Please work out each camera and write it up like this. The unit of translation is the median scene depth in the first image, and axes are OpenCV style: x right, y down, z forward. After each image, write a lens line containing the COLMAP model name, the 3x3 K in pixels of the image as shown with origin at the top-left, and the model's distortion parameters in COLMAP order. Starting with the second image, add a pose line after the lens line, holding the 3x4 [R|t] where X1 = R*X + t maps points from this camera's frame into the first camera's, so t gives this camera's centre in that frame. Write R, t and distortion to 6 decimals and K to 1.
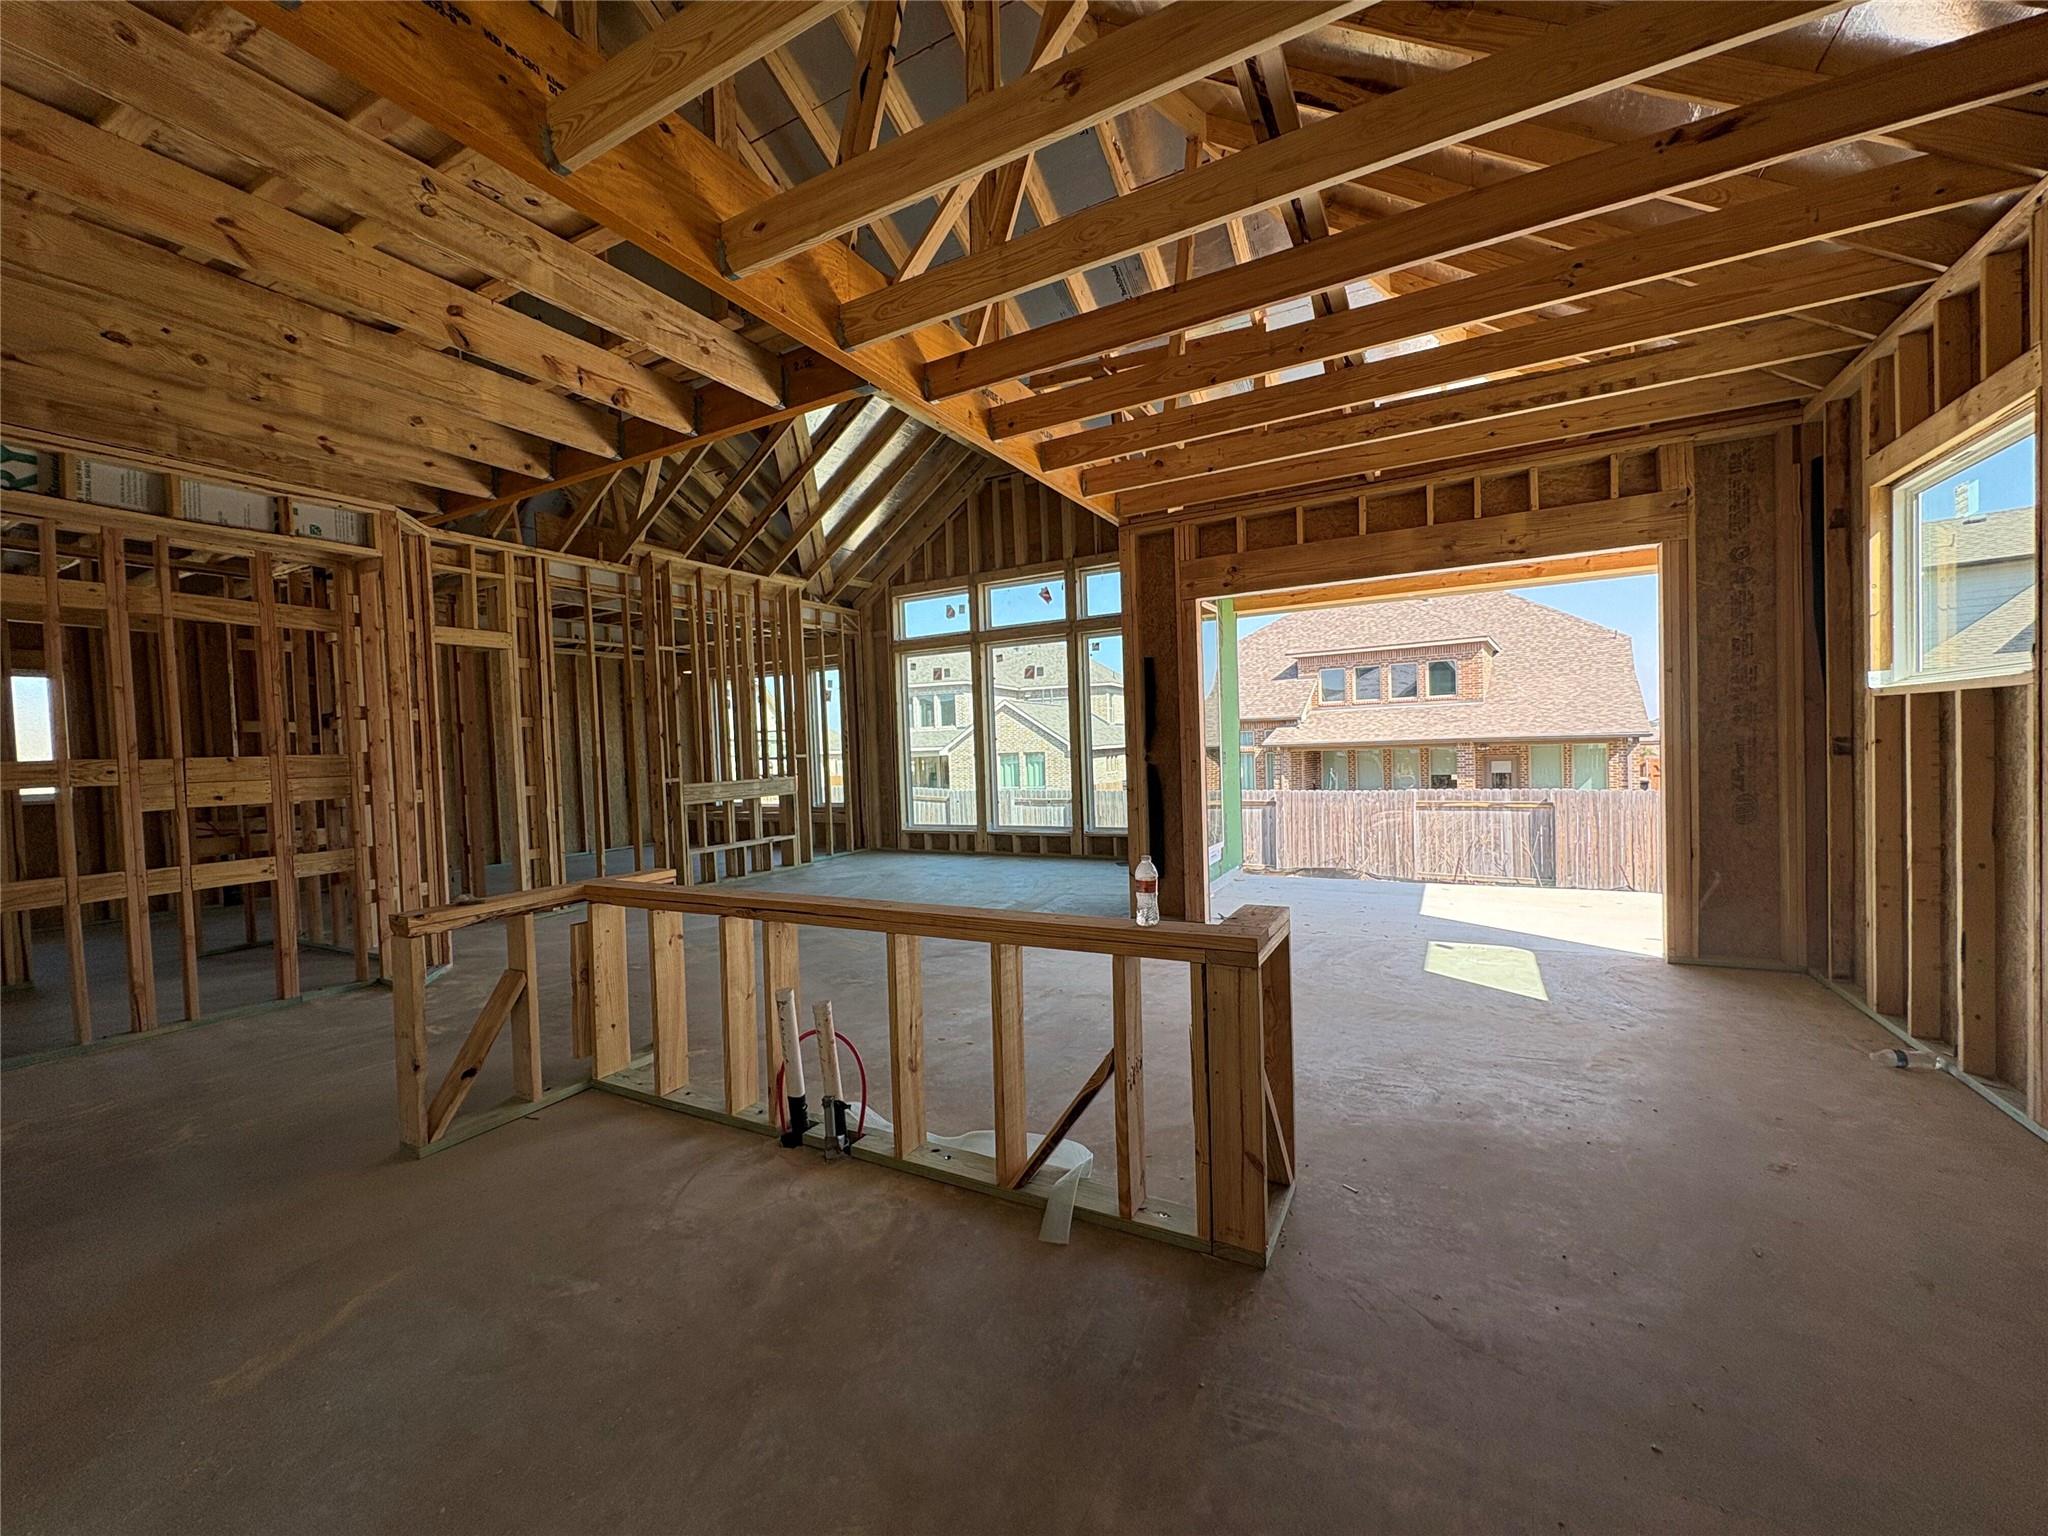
lens RADIAL K [[815.9, 0, 1023.0], [0, 815.9, 768.1], [0, 0, 1]] dist [0.002411, 0.000194]
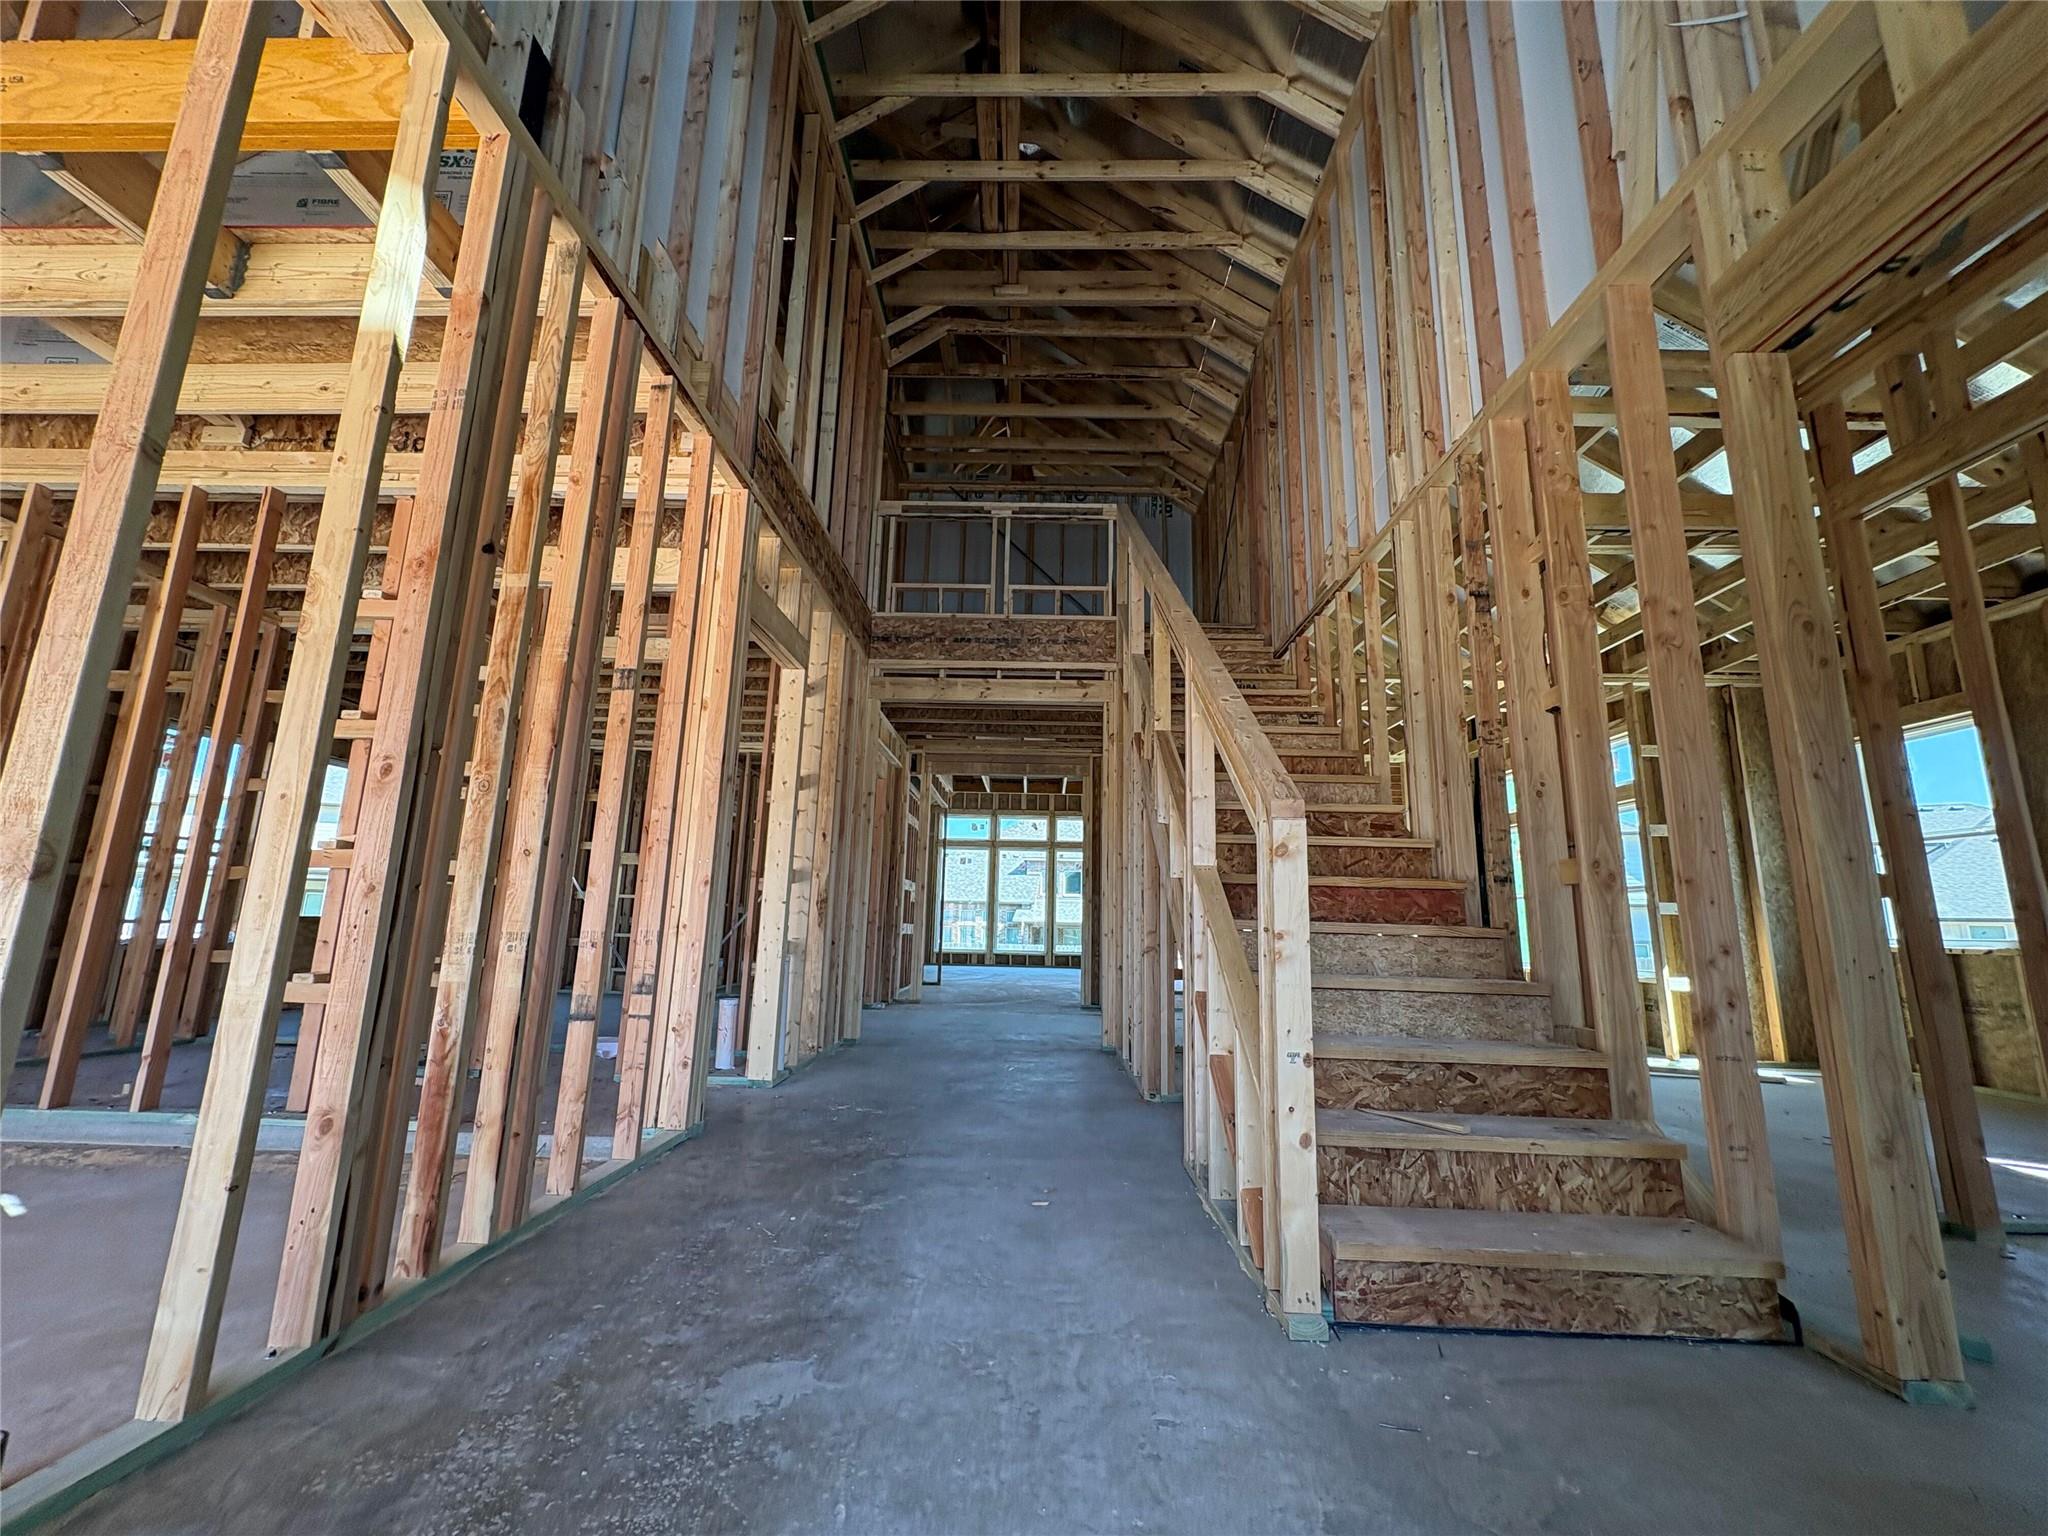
lens RADIAL K [[815.9, 0, 1022.7], [0, 815.9, 780.2], [0, 0, 1]] dist [0.002411, 0.000194]
pose [[0.885762, 0.145866, 0.440623, -1.161729], [-0.041057, 0.970236, -0.238657, 0.191365], [-0.462320, 0.193302, 0.865387, -0.902457]]
